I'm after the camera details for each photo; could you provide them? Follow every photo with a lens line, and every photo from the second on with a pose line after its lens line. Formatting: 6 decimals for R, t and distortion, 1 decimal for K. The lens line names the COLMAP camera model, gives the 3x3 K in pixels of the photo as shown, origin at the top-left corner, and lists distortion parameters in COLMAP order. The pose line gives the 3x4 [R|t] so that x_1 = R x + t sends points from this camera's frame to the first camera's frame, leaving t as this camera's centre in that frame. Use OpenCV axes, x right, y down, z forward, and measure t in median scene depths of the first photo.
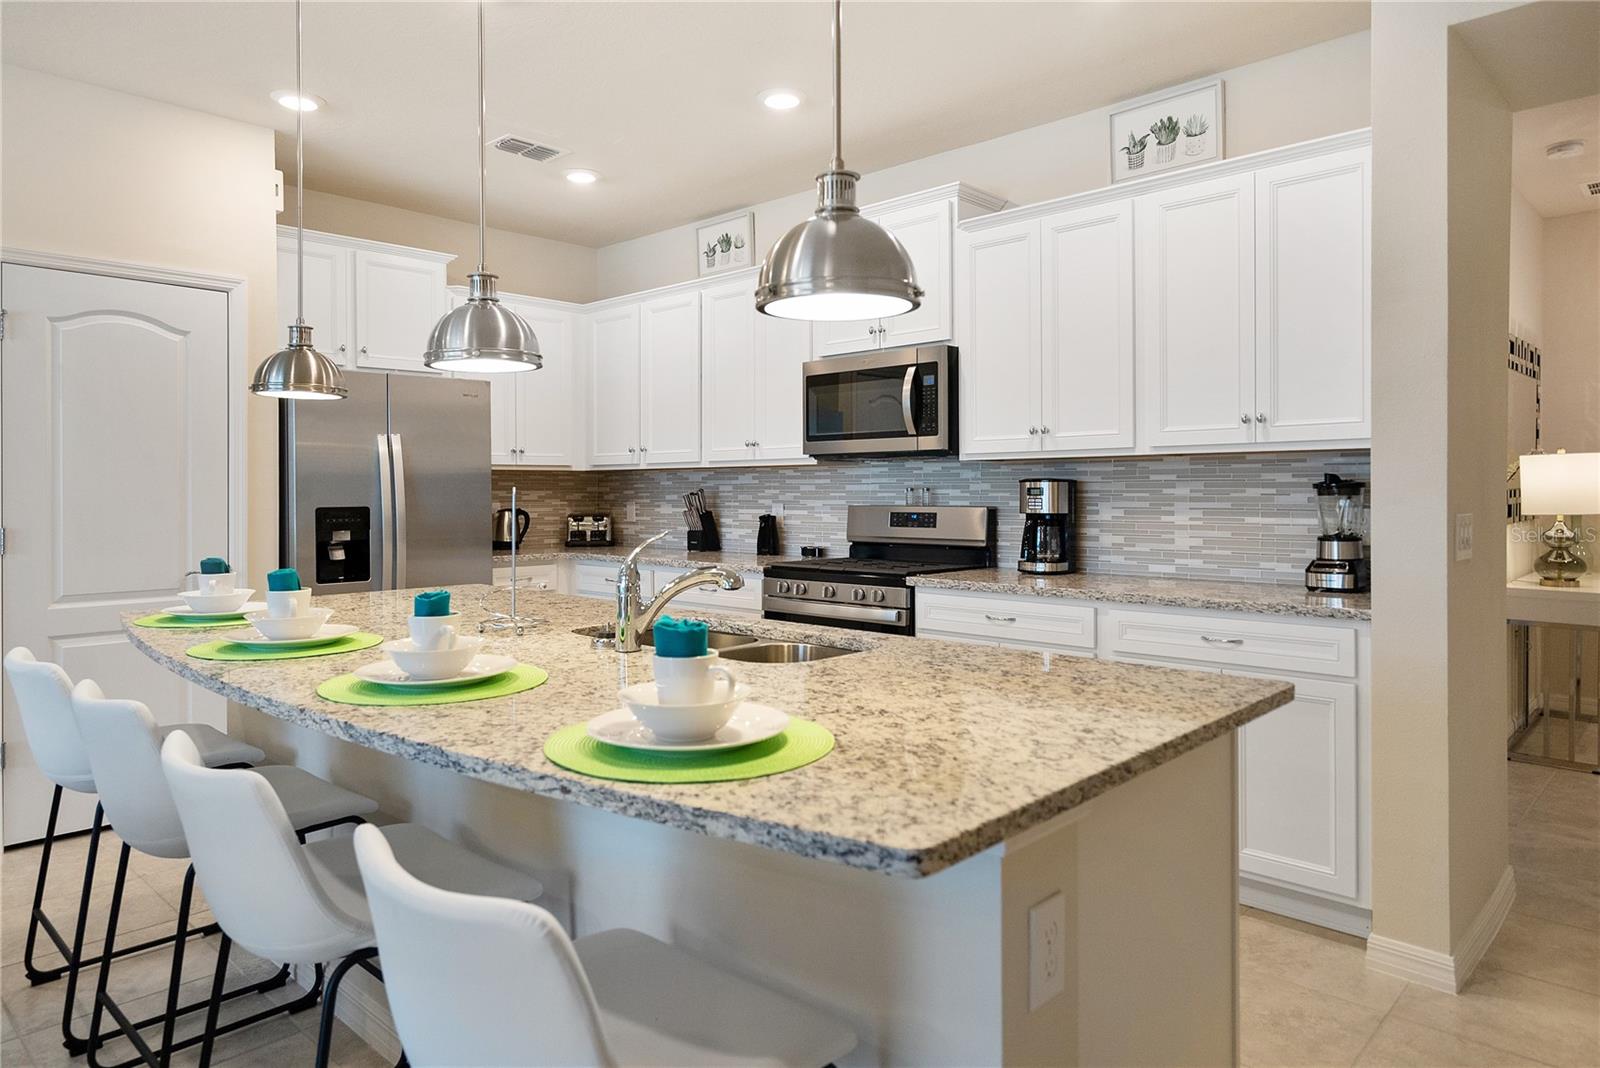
lens RADIAL K [[992.9, 0, 800.5], [0, 992.9, 495.6], [0, 0, 1]] dist [0.006023, 0.000806]
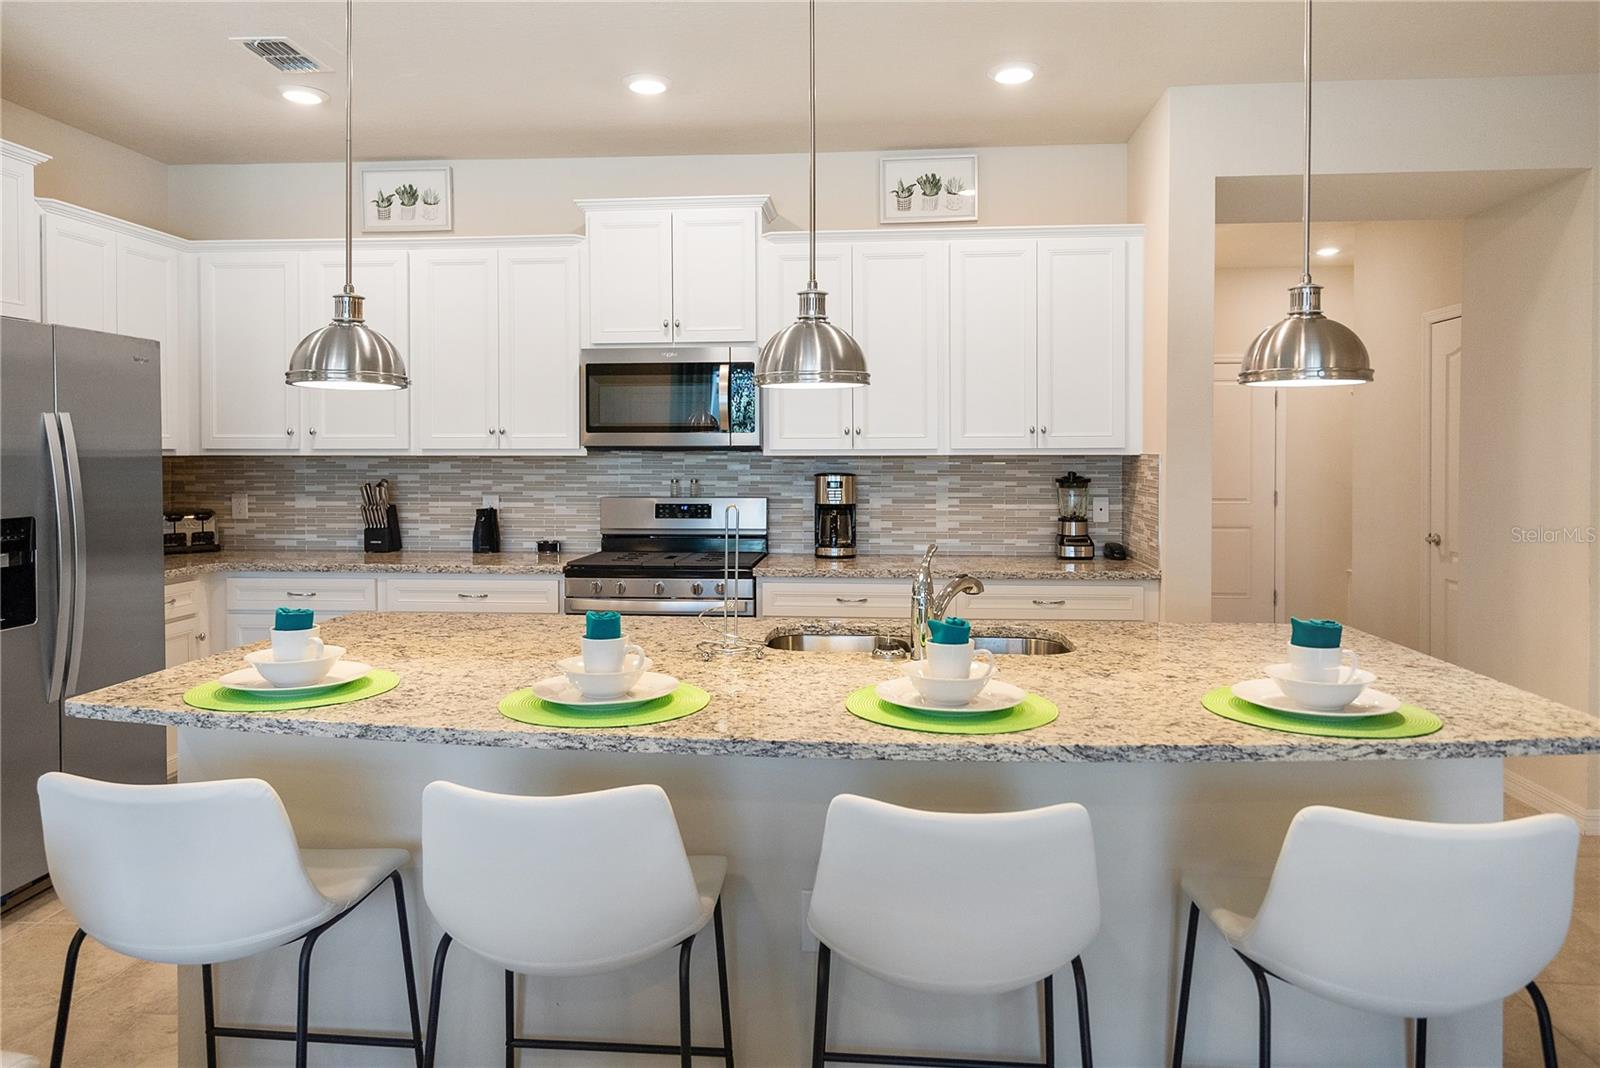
lens RADIAL K [[1027.8, 0, 800.9], [0, 1027.8, 463.5], [0, 0, 1]] dist [0.006453, 0.001158]
pose [[0.785202, -0.001607, 0.619237, -0.499538], [0.000769, 0.999998, 0.001620, -0.029126], [-0.619239, -0.000796, 0.785202, 0.110921]]
